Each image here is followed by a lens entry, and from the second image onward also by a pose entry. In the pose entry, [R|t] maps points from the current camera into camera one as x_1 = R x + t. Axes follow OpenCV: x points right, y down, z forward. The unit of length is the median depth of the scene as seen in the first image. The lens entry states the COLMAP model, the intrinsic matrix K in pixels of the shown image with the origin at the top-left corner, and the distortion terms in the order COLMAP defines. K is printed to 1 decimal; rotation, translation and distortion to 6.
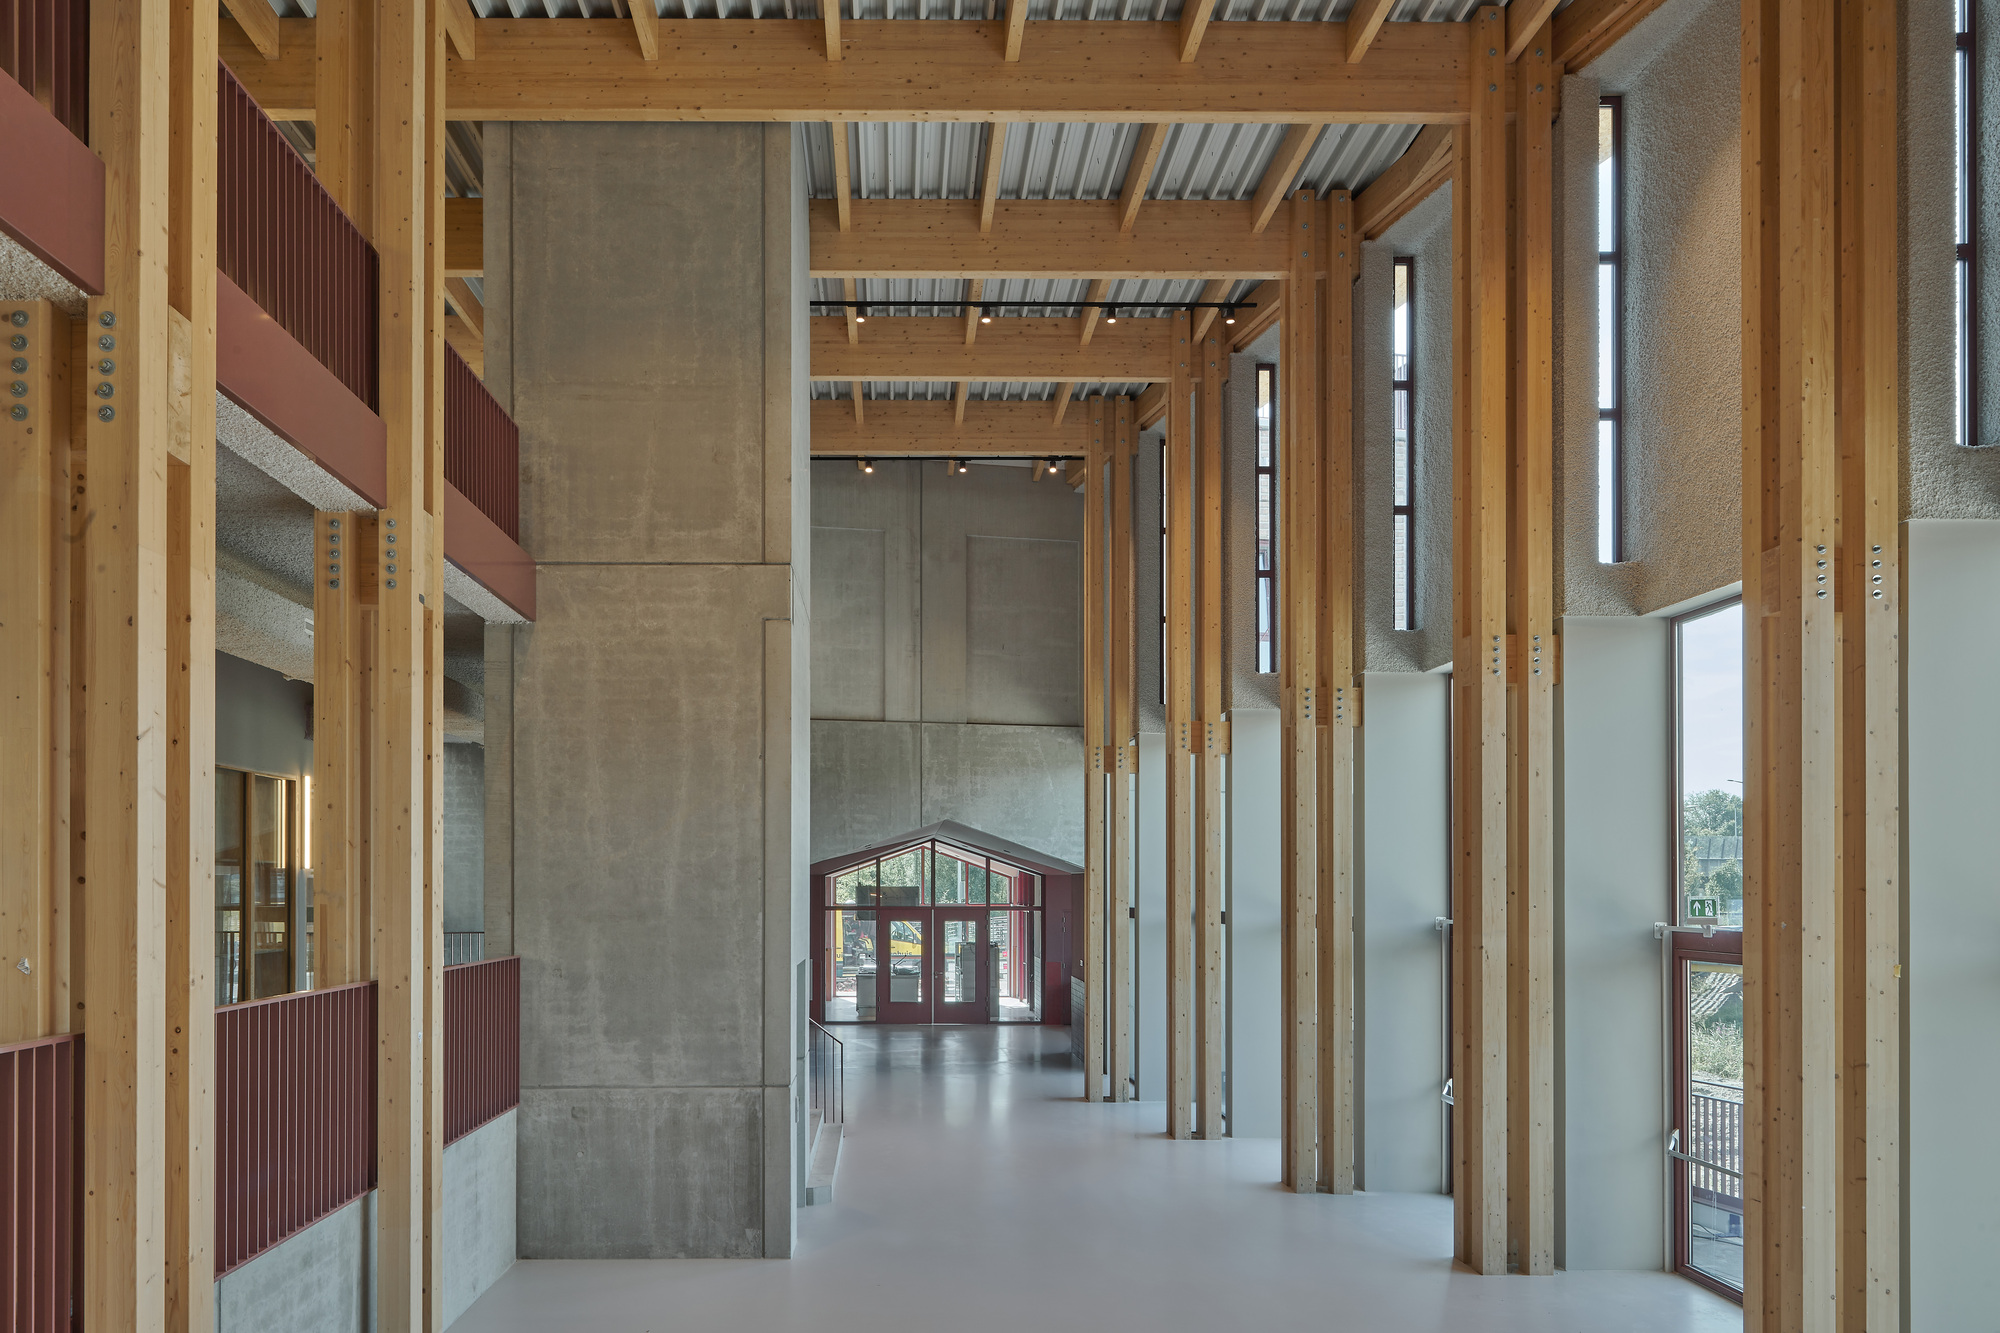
lens RADIAL K [[6304.2, 0, 1000.0], [0, 6304.2, 666.5], [0, 0, 1]] dist [0.030101, -0.457079]
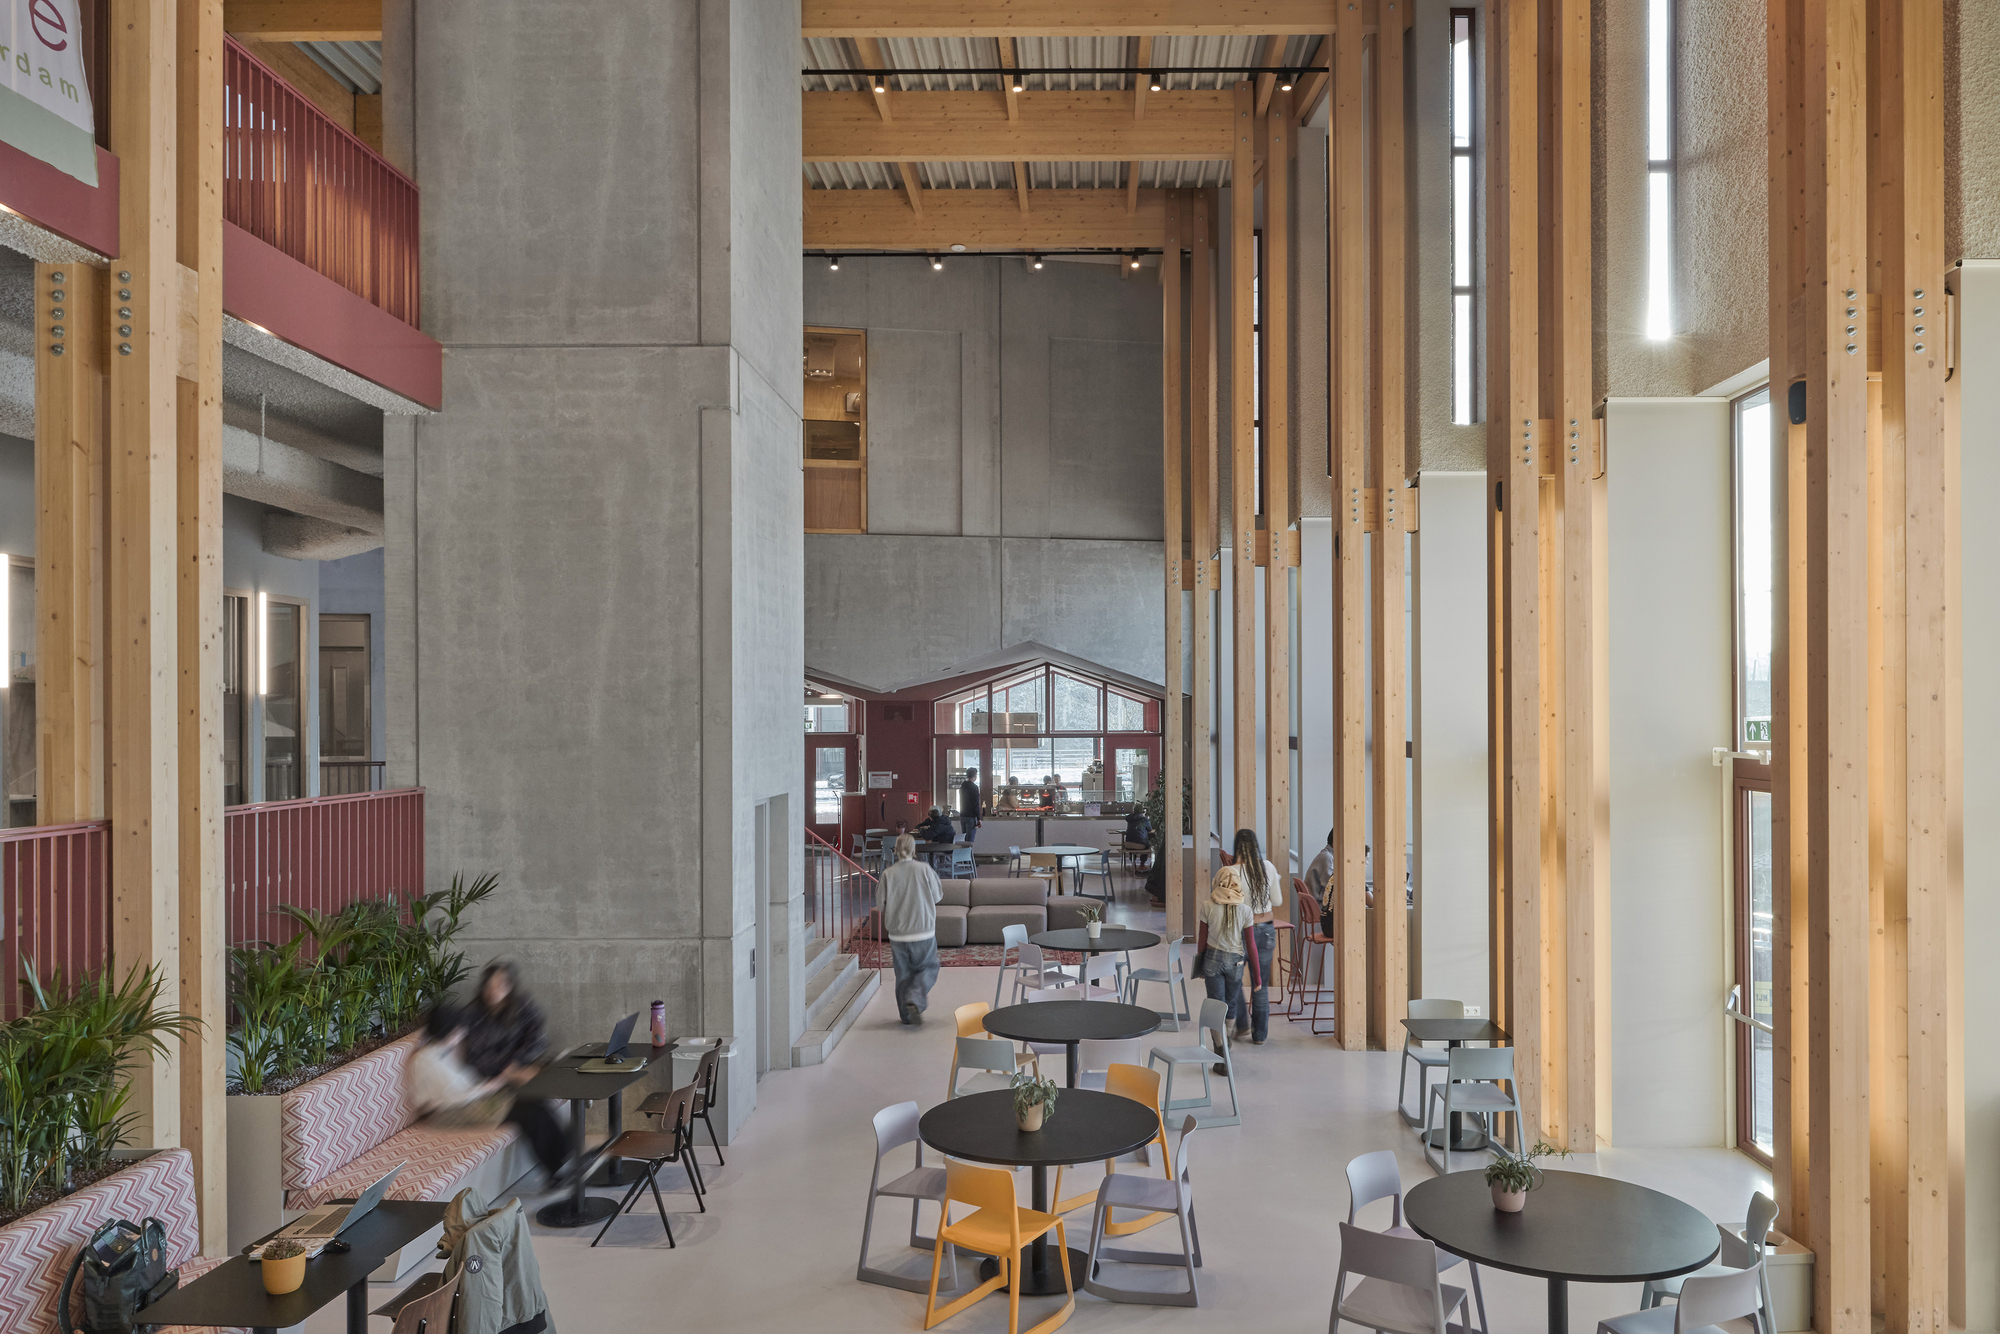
lens RADIAL K [[6304.2, 0, 1000.0], [0, 6304.2, 667.0], [0, 0, 1]] dist [0.030101, -0.457079]
pose [[0.999503, -0.005193, -0.031109, 0.031529], [0.006044, 0.999609, 0.027317, 0.004858], [0.030955, -0.027491, 0.999143, 0.122102]]
